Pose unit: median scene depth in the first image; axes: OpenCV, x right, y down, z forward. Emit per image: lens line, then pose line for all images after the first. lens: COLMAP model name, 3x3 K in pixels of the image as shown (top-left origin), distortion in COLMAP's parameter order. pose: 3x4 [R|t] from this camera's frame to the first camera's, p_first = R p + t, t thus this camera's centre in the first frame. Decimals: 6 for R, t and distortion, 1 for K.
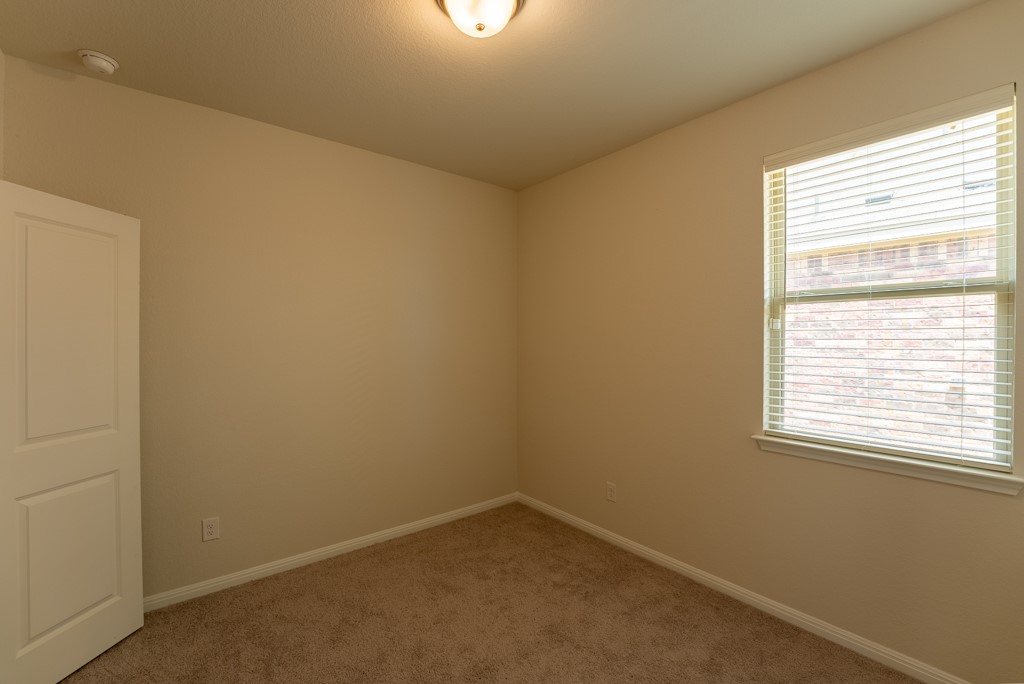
lens RADIAL K [[418.7, 0, 507.0], [0, 418.7, 348.9], [0, 0, 1]] dist [-0.027436, 0.000612]
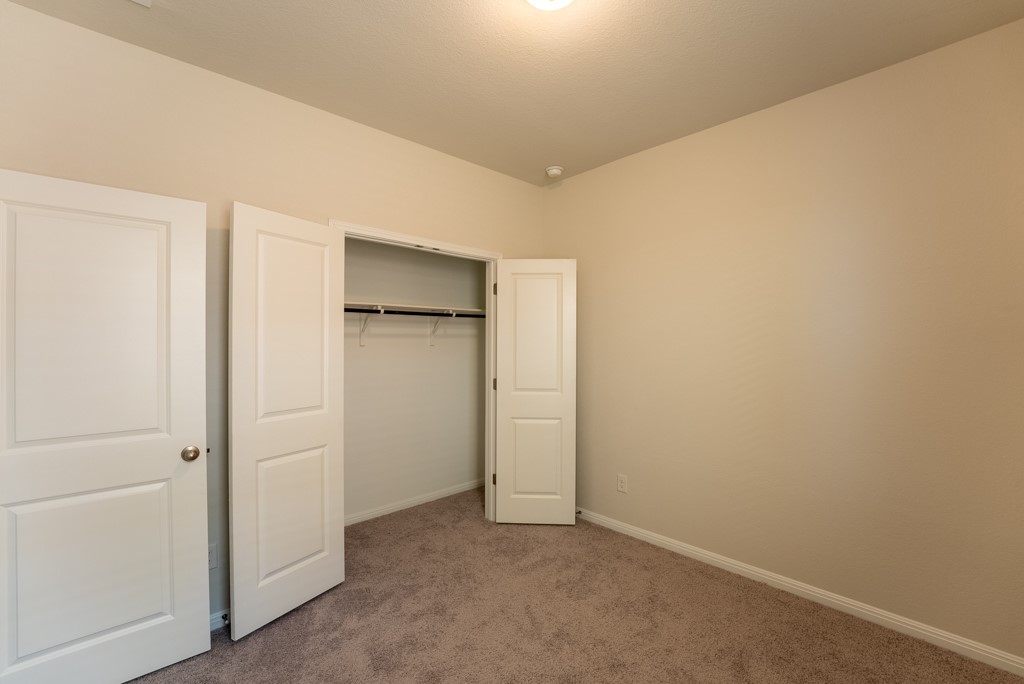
lens RADIAL K [[418.7, 0, 512.7], [0, 418.7, 345.9], [0, 0, 1]] dist [-0.027436, 0.000612]
pose [[0.080576, 0.004608, -0.996738, 0.552446], [-0.008144, 0.999959, 0.003965, 0.004746], [0.996715, 0.007798, 0.080610, 0.545825]]
